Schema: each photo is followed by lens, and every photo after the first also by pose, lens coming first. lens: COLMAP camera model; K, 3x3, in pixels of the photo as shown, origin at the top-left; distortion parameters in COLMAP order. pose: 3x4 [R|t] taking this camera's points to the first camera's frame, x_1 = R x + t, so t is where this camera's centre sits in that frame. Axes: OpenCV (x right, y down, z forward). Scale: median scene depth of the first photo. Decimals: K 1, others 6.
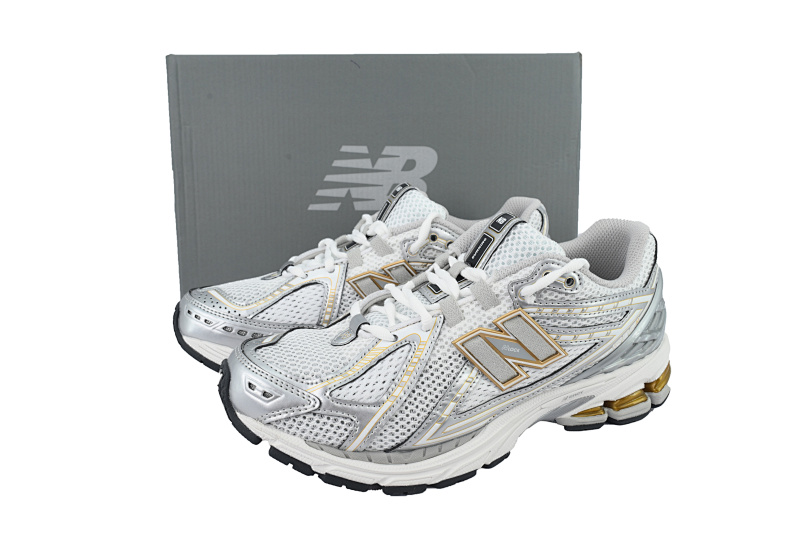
lens RADIAL K [[514.9, 0, 400.0], [0, 514.9, 266.5], [0, 0, 1]] dist [0.036802, 0.000159]
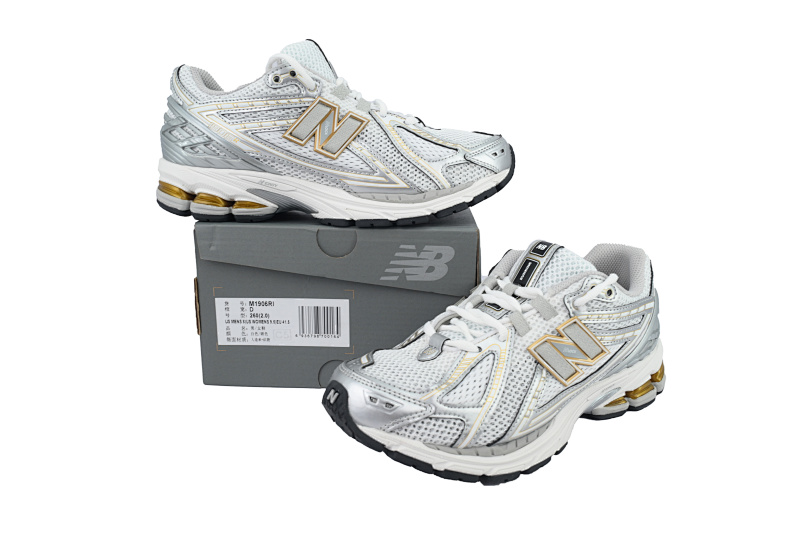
lens RADIAL K [[514.9, 0, 400.0], [0, 514.9, 266.5], [0, 0, 1]] dist [0.036802, 0.000159]
pose [[0.979703, -0.048356, 0.194535, -0.406189], [0.062543, 0.995760, -0.067457, 0.019317], [-0.190448, 0.078255, 0.978573, -0.130933]]
